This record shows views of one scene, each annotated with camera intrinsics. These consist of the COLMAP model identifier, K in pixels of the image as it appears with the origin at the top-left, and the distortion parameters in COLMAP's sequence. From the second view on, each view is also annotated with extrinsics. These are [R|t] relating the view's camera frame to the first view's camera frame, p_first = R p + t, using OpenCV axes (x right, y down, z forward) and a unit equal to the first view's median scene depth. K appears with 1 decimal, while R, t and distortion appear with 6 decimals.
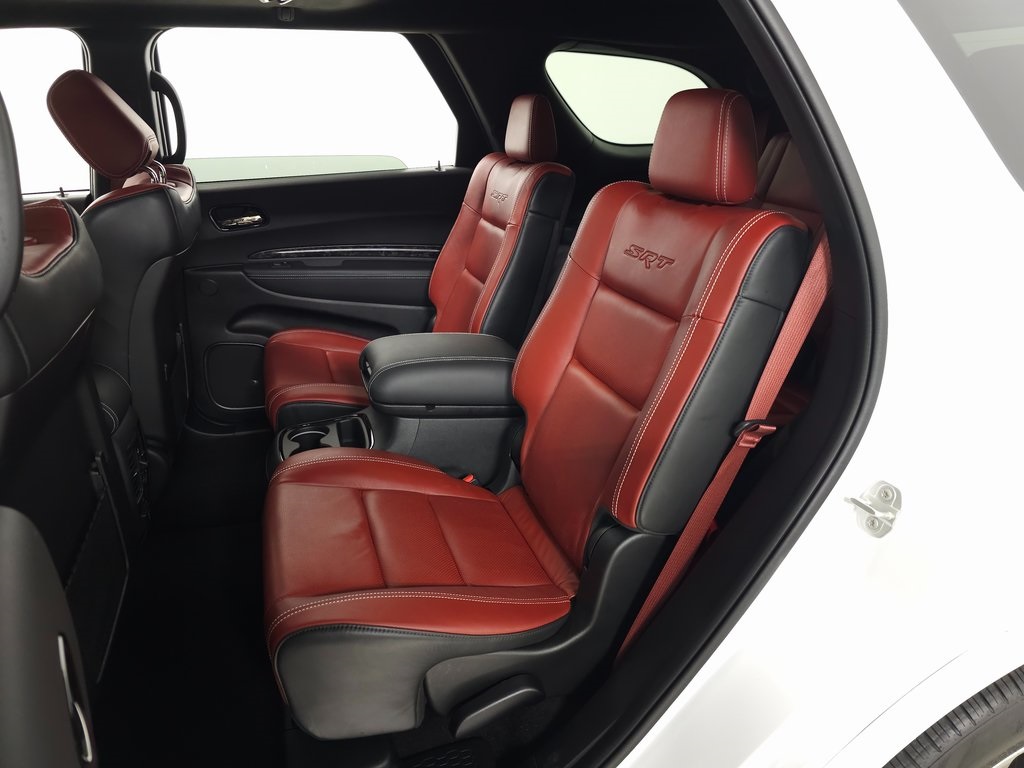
lens RADIAL K [[682.6, 0, 506.9], [0, 682.6, 382.4], [0, 0, 1]] dist [0.045742, -0.030775]
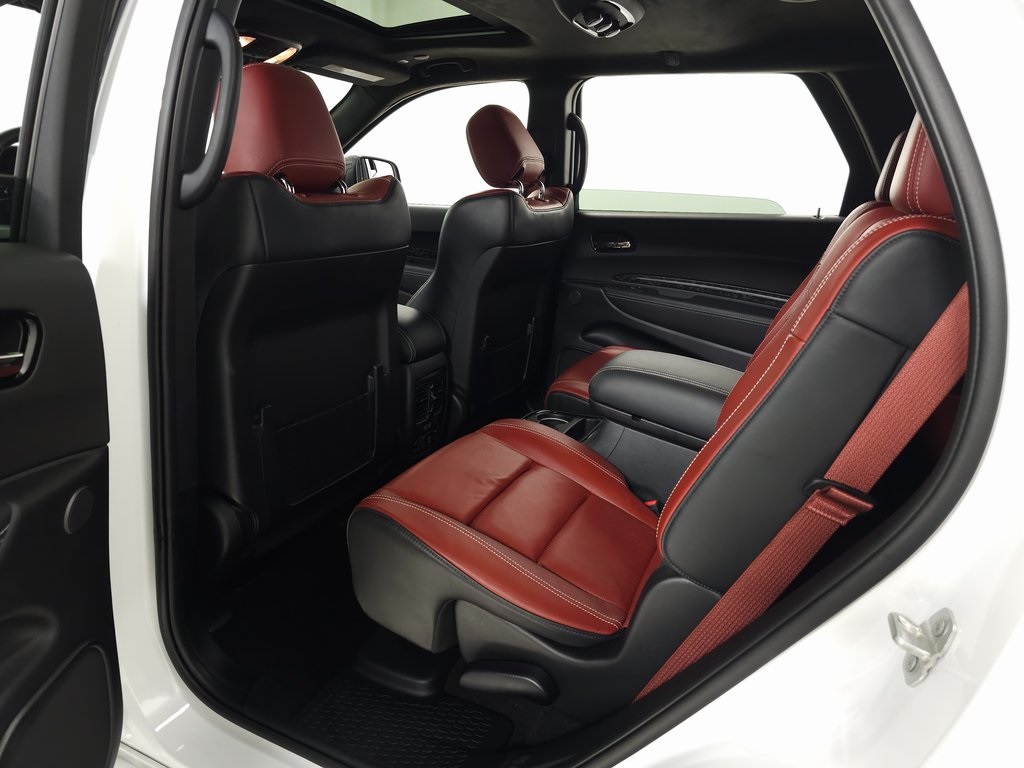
lens RADIAL K [[682.6, 0, 506.9], [0, 682.6, 382.4], [0, 0, 1]] dist [0.045742, -0.030775]
pose [[0.719289, 0.240850, -0.651624, 0.291582], [-0.313448, 0.949592, 0.004988, 0.030934], [0.619979, 0.200662, 0.758525, 0.090657]]
